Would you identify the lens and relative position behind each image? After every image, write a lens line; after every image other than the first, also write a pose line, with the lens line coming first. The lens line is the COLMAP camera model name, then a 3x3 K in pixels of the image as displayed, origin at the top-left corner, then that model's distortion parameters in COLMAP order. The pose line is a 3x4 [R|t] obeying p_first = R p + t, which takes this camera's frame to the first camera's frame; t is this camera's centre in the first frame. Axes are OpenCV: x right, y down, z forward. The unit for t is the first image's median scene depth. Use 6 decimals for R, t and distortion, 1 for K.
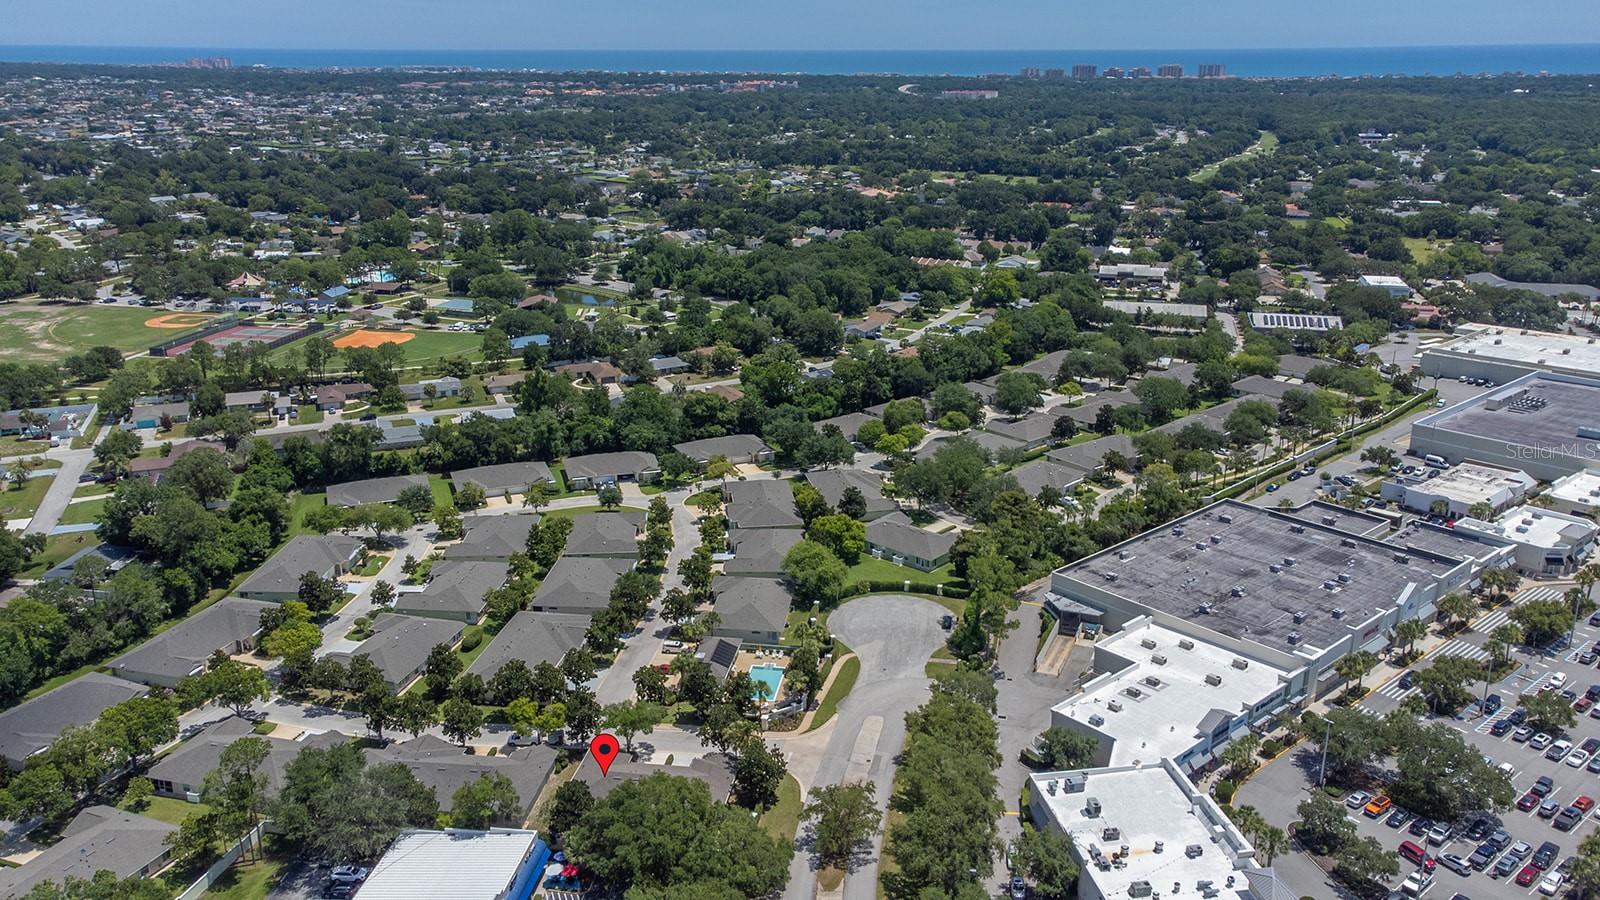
lens RADIAL K [[1243.0, 0, 797.4], [0, 1243.0, 456.8], [0, 0, 1]] dist [0.035138, 0.006367]
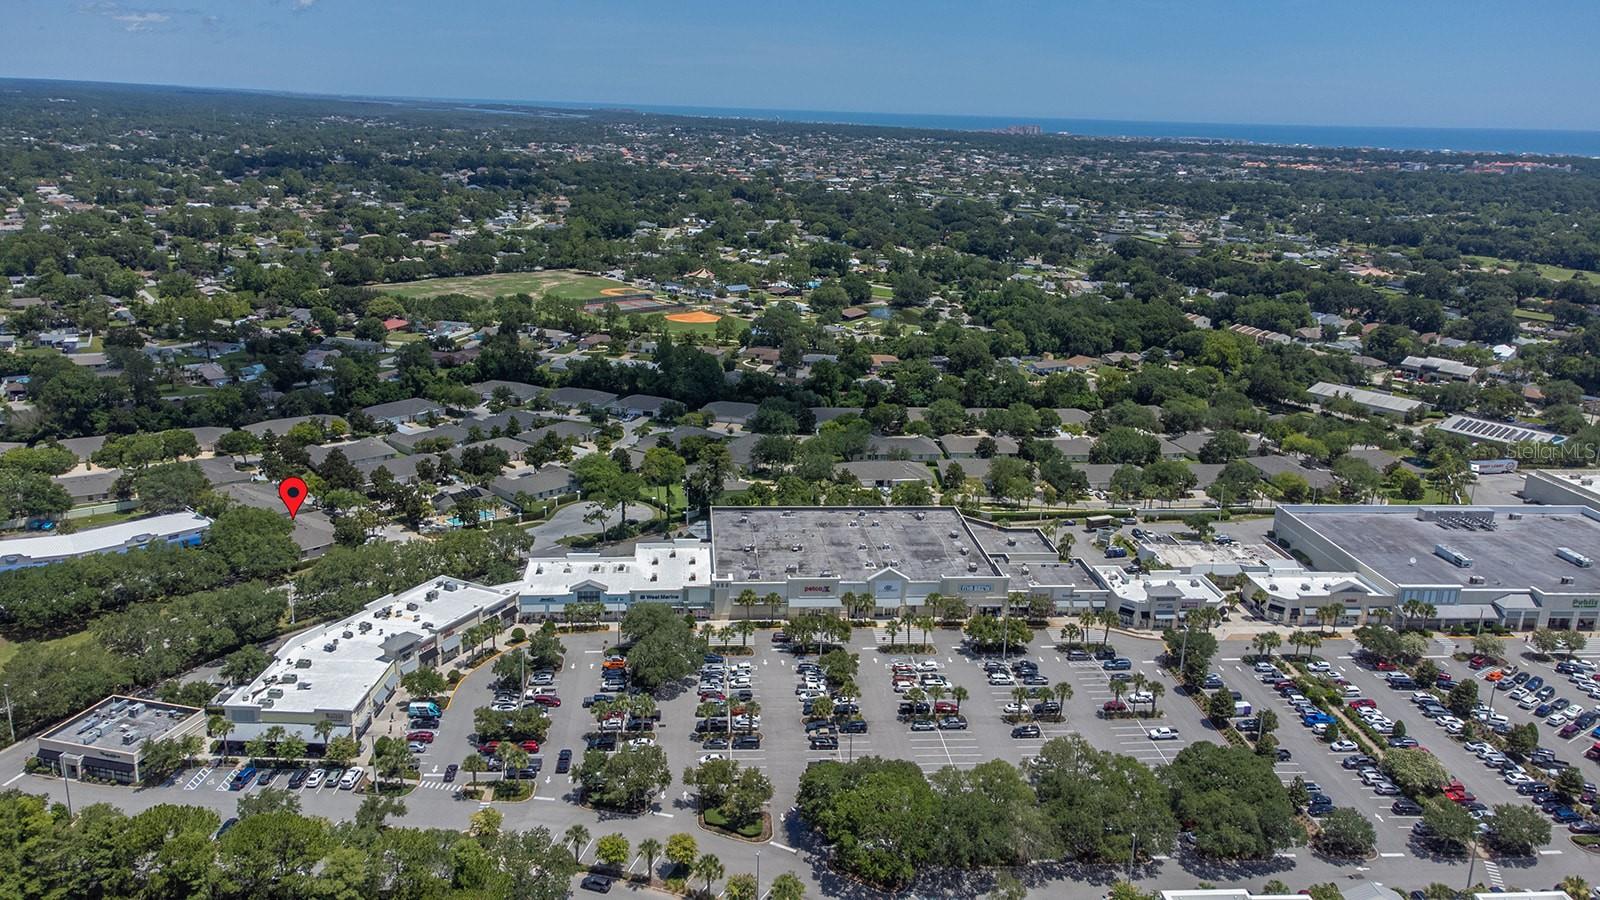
lens RADIAL K [[1184.8, 0, 799.8], [0, 1184.8, 452.5], [0, 0, 1]] dist [0.034232, 0.035945]
pose [[0.806721, 0.192129, -0.558828, 0.270872], [-0.217113, 0.975896, 0.022096, -0.002653], [0.549603, 0.103503, 0.828989, 0.009775]]
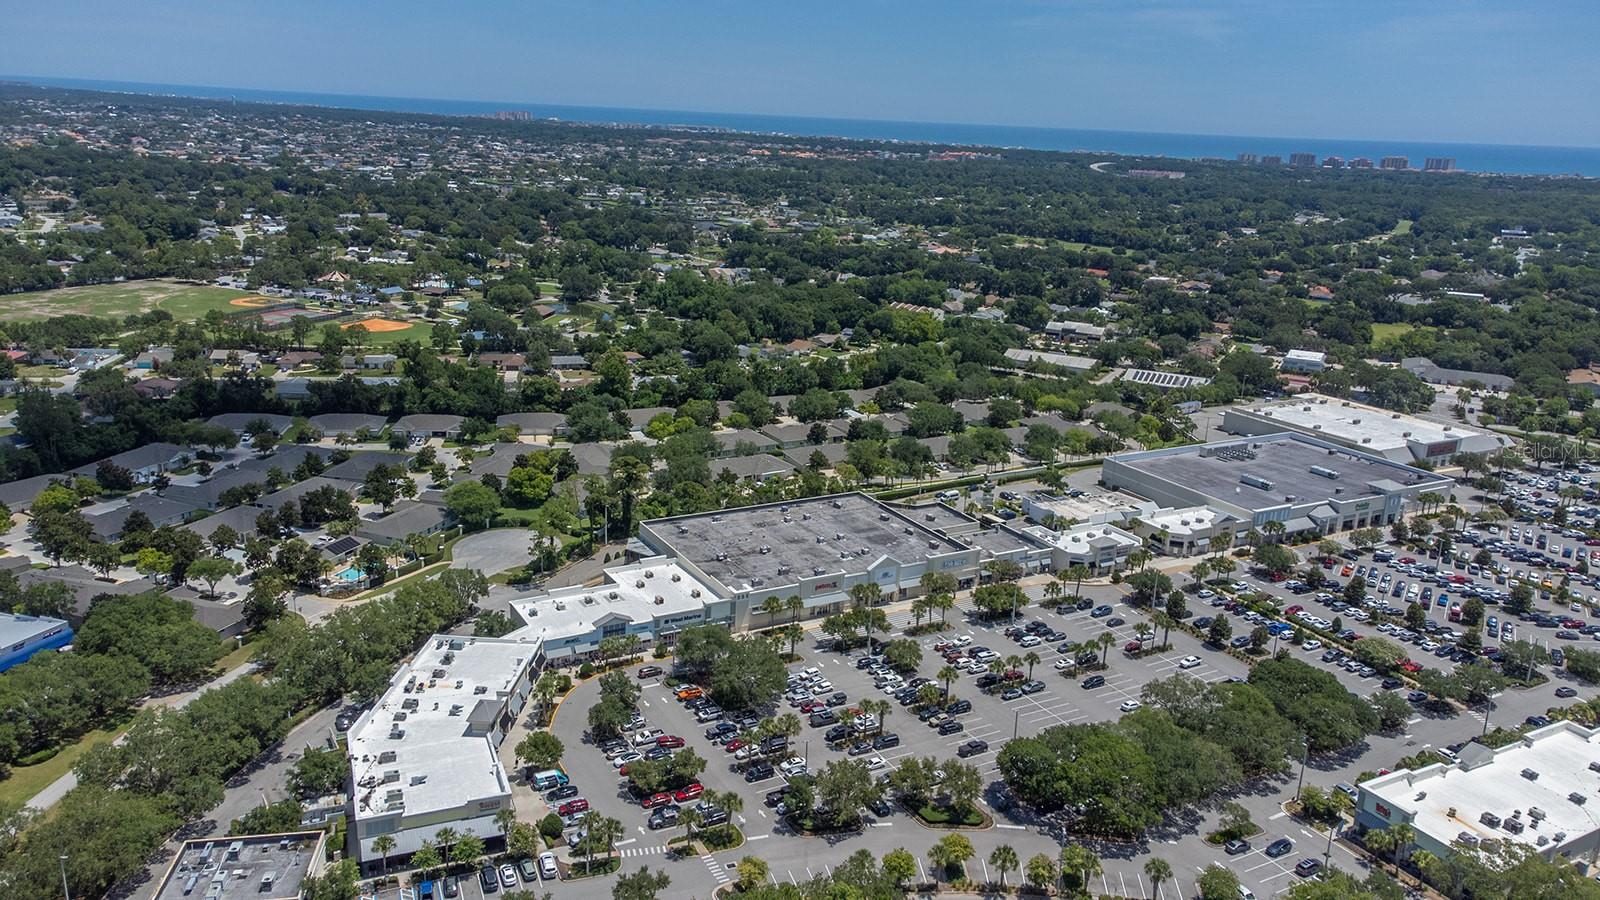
lens RADIAL K [[1184.8, 0, 798.7], [0, 1184.8, 439.2], [0, 0, 1]] dist [0.034232, 0.035945]
pose [[0.977020, 0.097988, -0.189290, 0.163359], [-0.108182, 0.993145, -0.044272, 0.013112], [0.183654, 0.063733, 0.980923, -0.036907]]
